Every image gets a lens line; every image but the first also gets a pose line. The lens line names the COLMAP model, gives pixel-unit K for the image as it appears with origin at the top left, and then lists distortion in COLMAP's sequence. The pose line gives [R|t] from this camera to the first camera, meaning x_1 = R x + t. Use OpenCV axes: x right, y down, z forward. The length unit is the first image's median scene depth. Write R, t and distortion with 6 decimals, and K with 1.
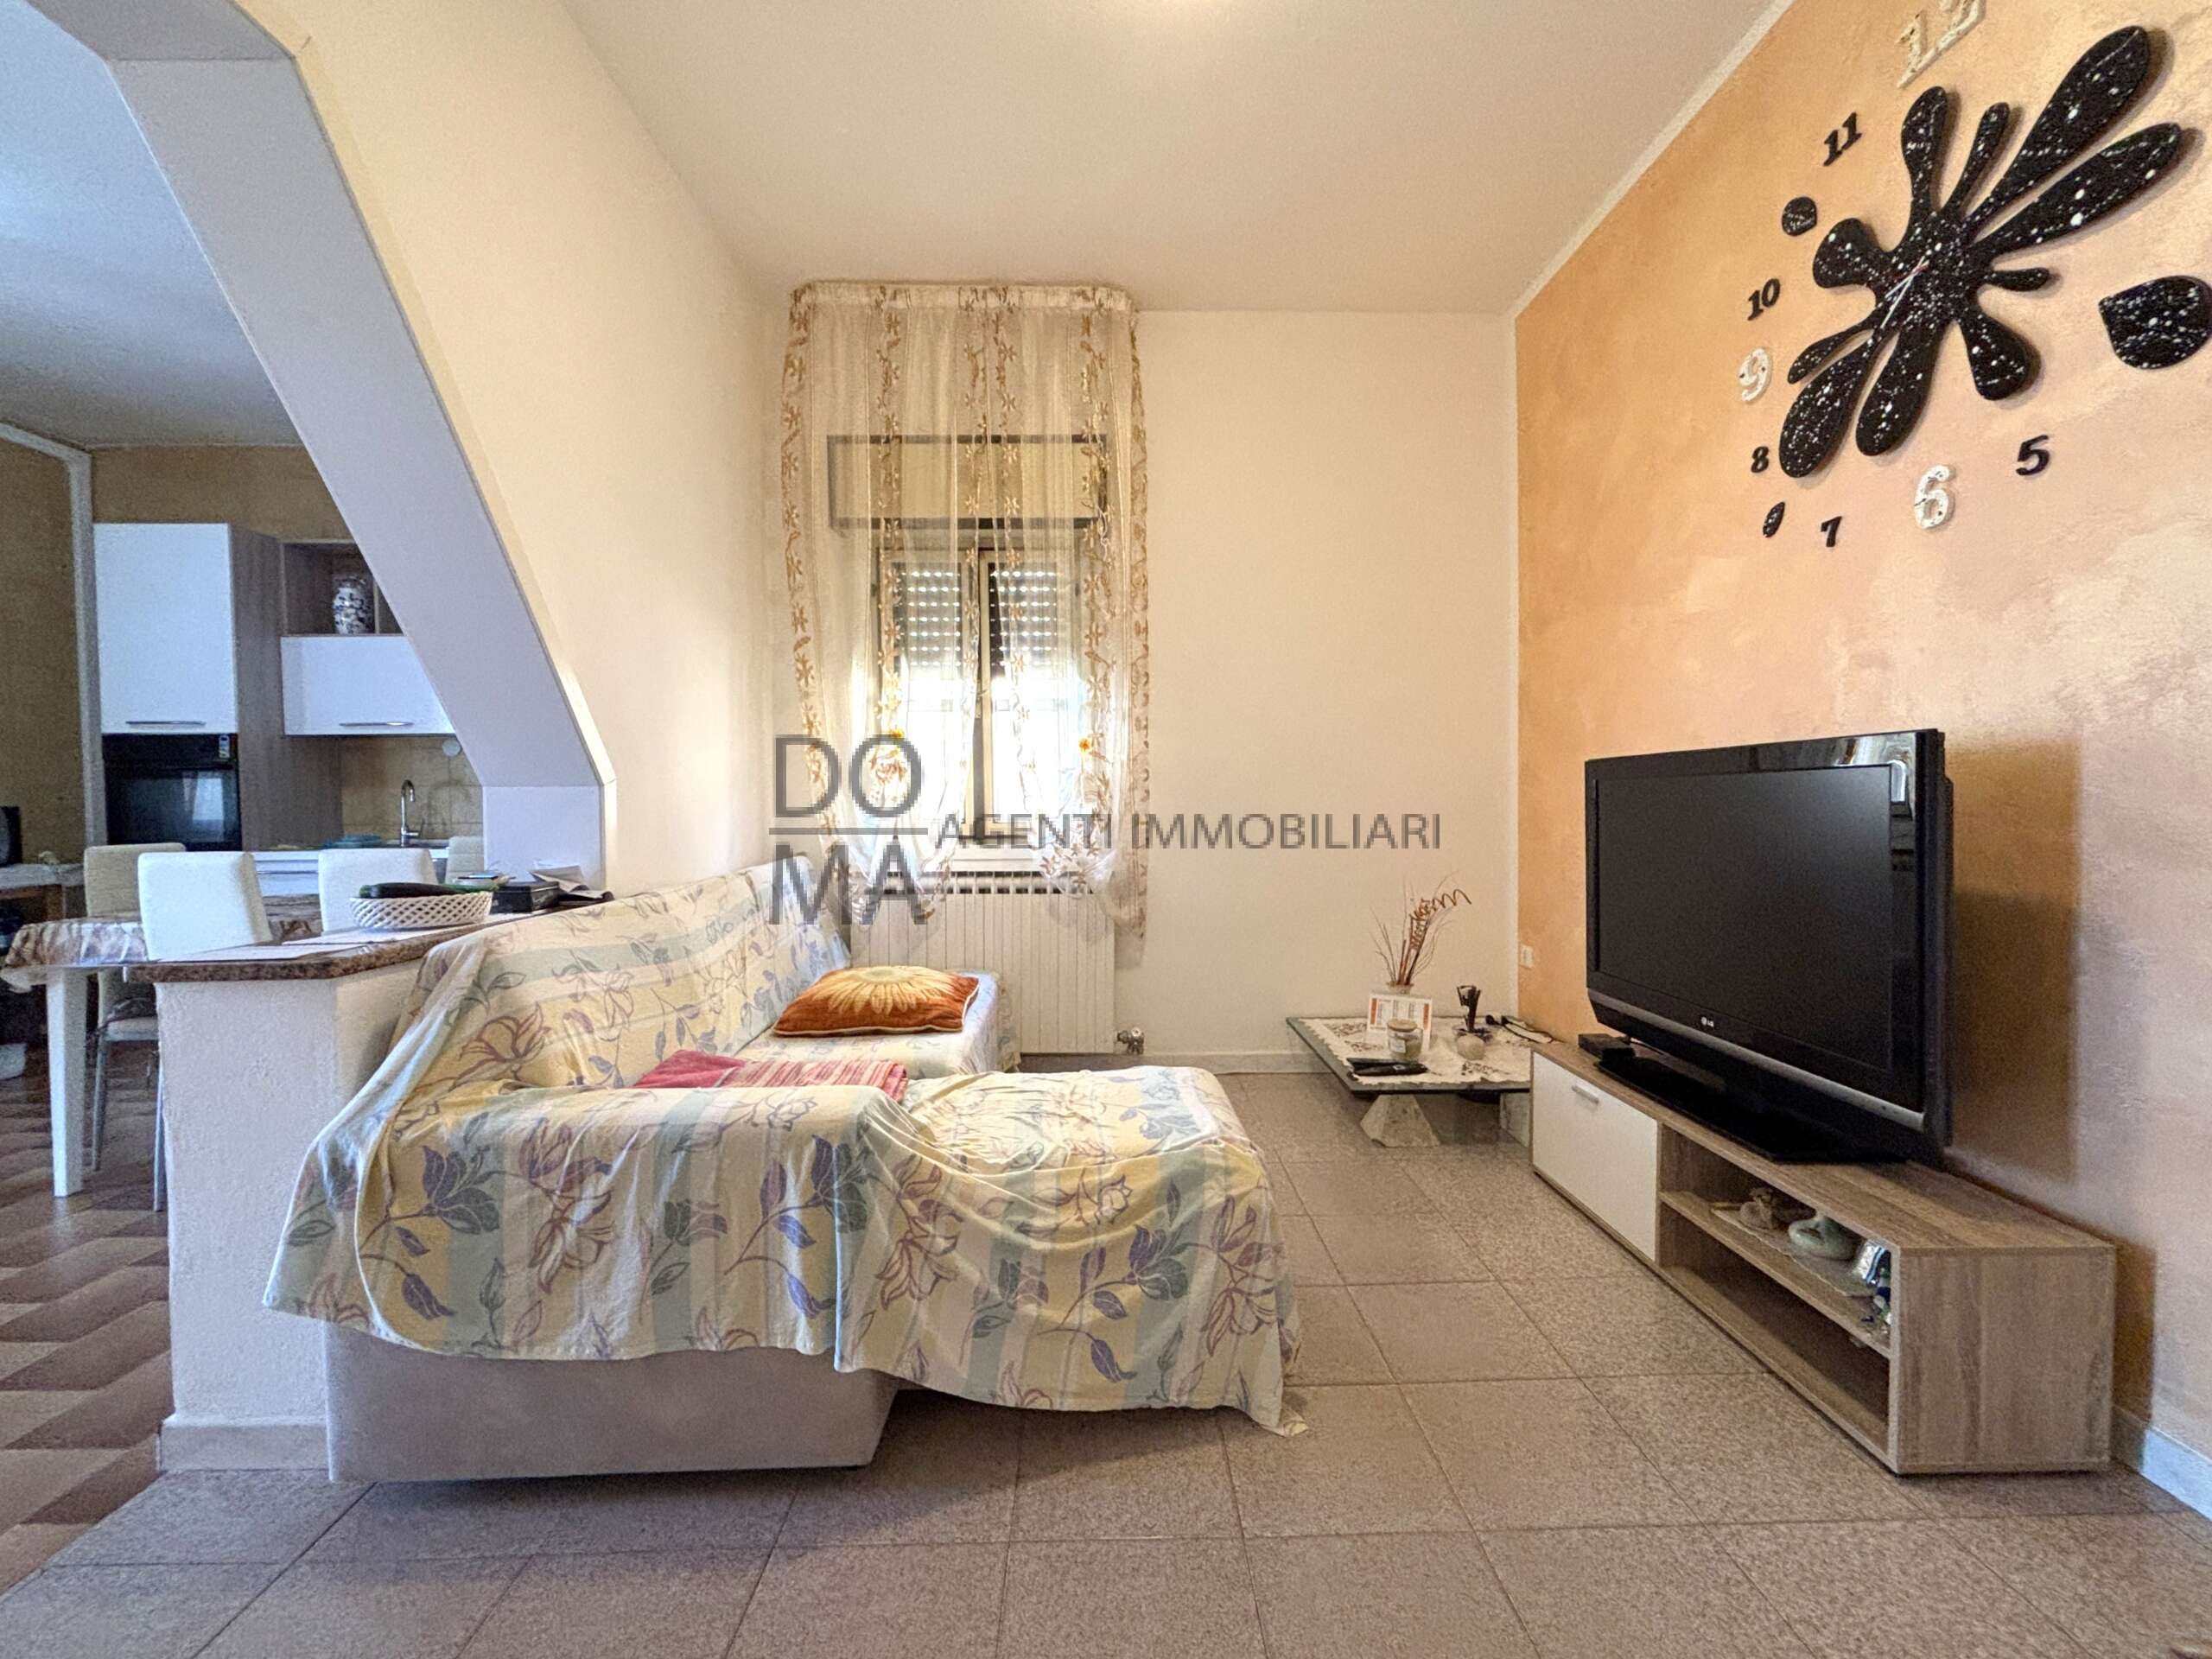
lens RADIAL K [[901.0, 0, 1113.2], [0, 901.0, 826.3], [0, 0, 1]] dist [-0.006233, -0.000183]
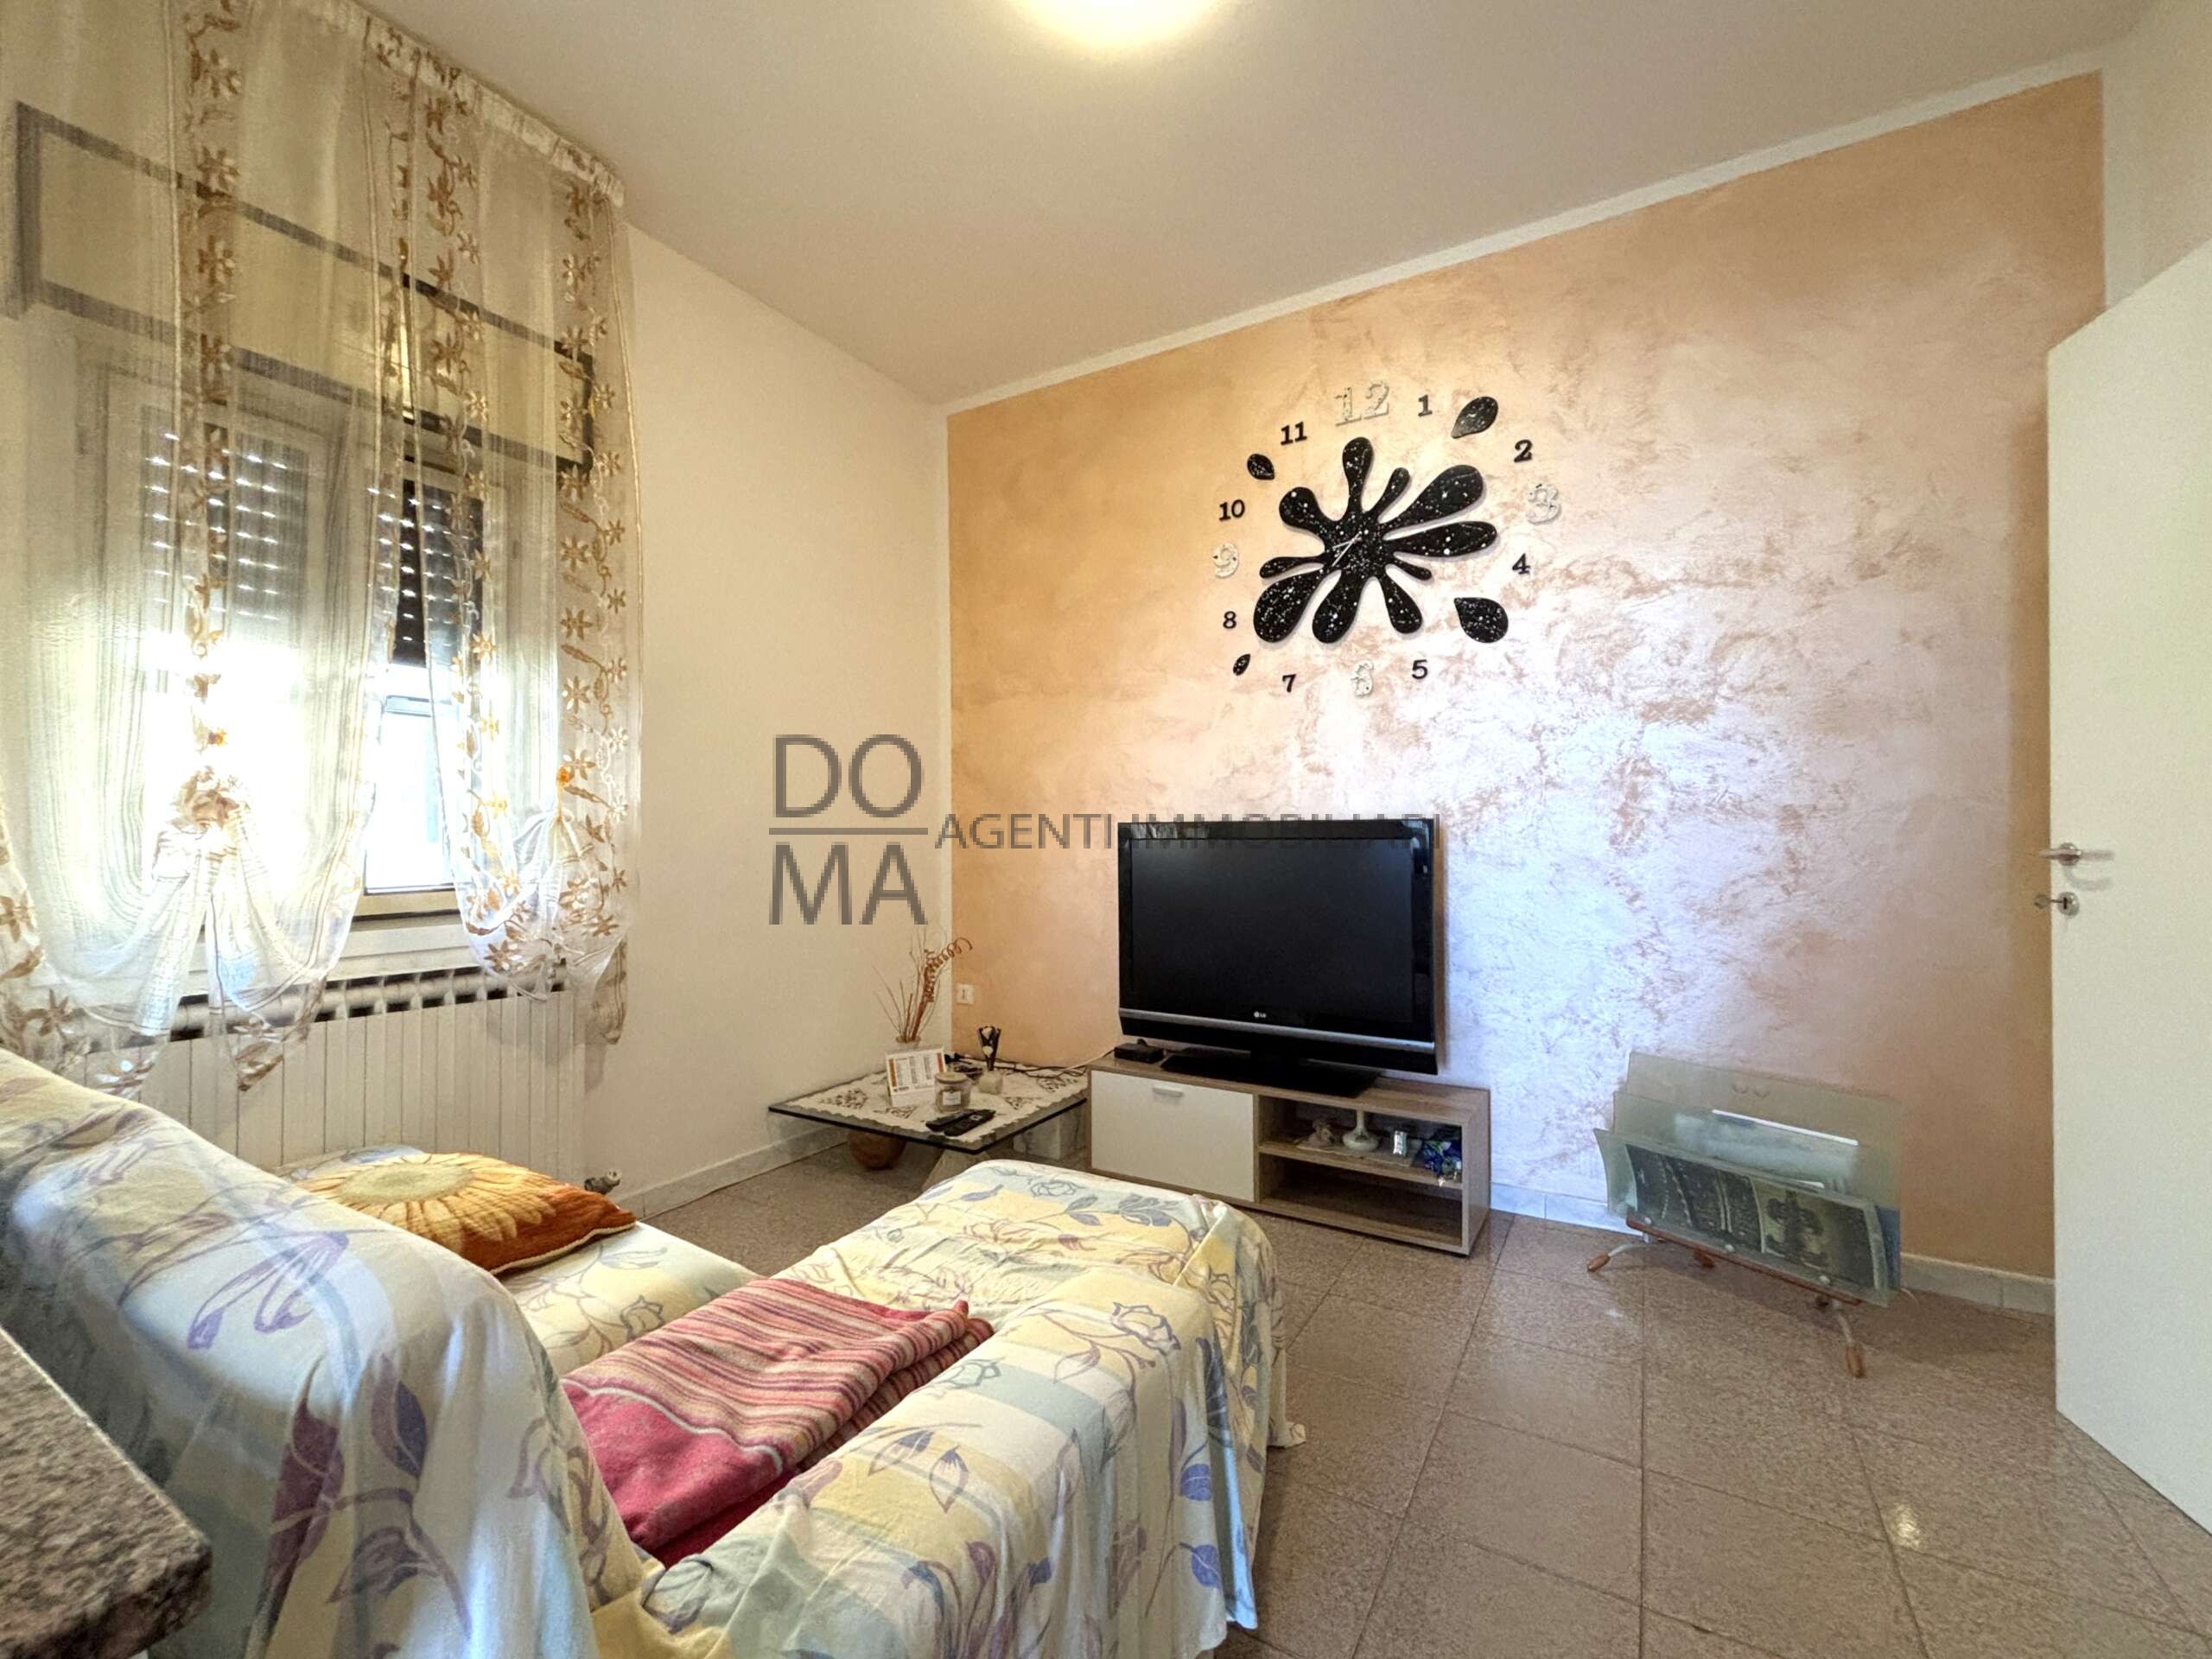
lens RADIAL K [[910.7, 0, 1107.1], [0, 910.7, 836.9], [0, 0, 1]] dist [-0.008777, 0.000187]
pose [[0.529580, 0.008700, 0.848215, -0.658814], [0.021001, 0.999506, -0.023364, -0.032769], [-0.848000, 0.030186, 0.529136, 0.431366]]
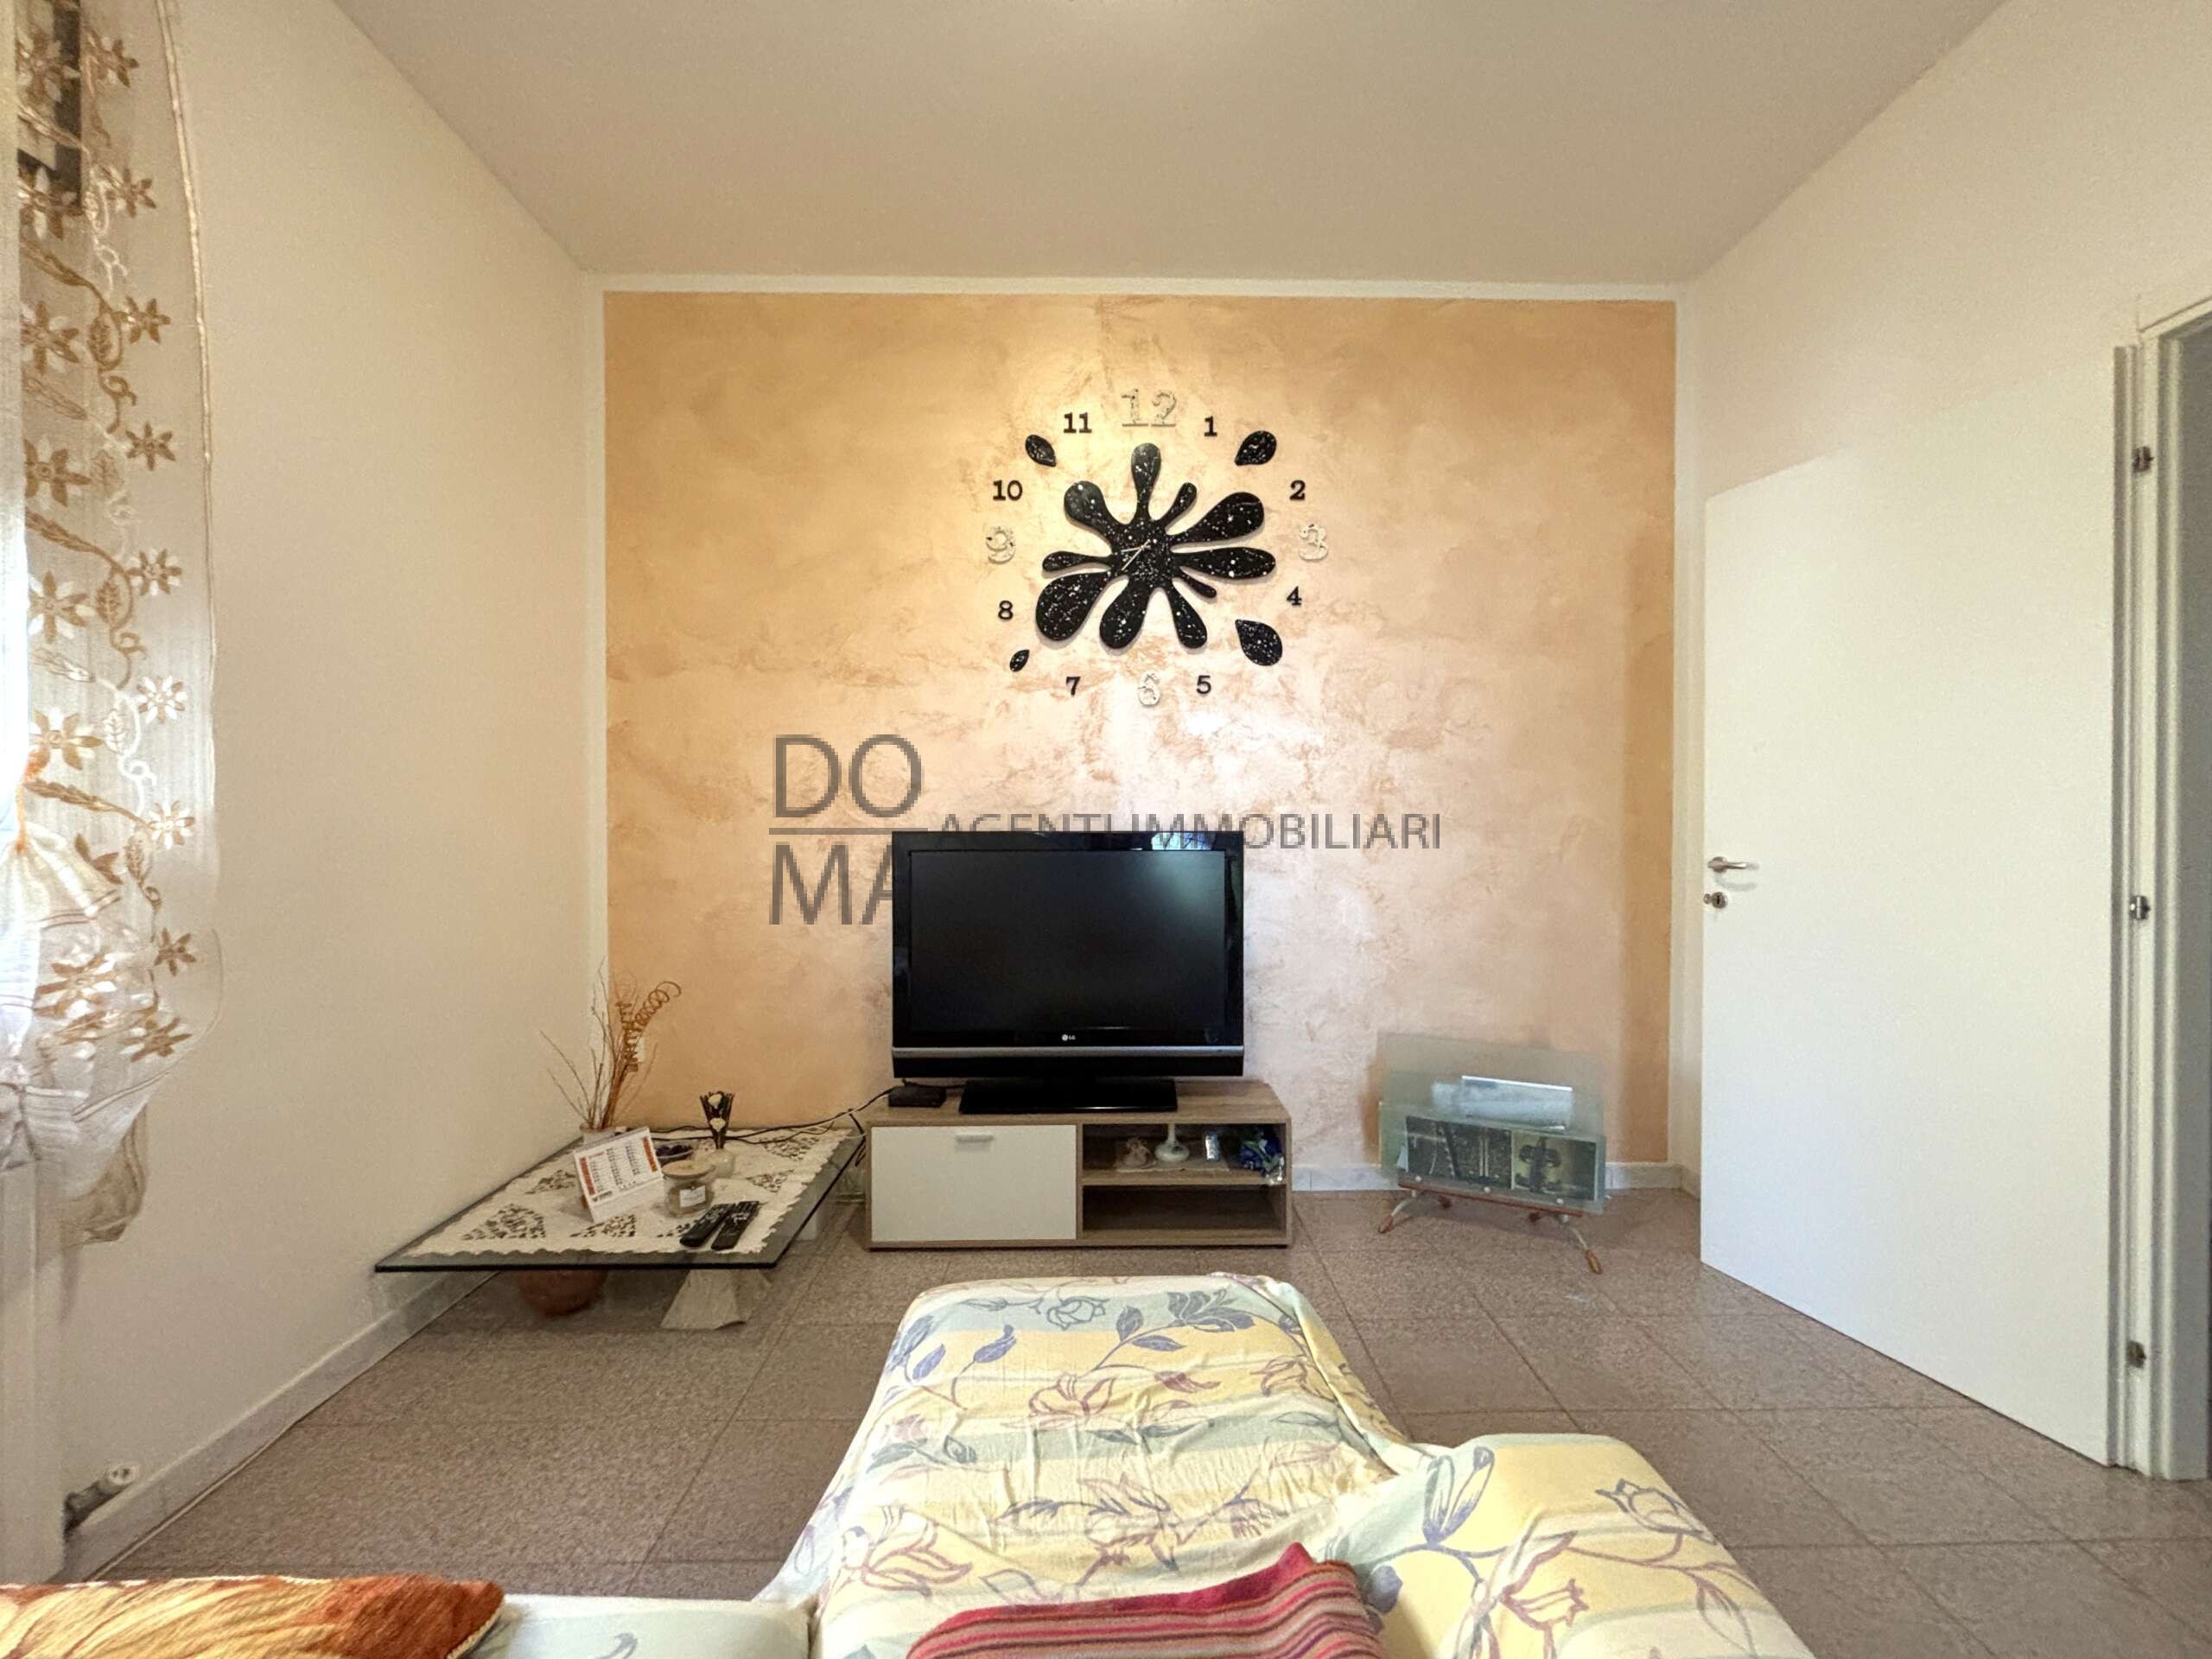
lens RADIAL K [[883.4, 0, 1106.0], [0, 883.4, 829.5], [0, 0, 1]] dist [0.001098, -0.000158]
pose [[0.011210, -0.001982, 0.999935, -0.625531], [0.026814, 0.999639, 0.001681, -0.088222], [-0.999578, 0.026794, 0.011260, 0.900706]]
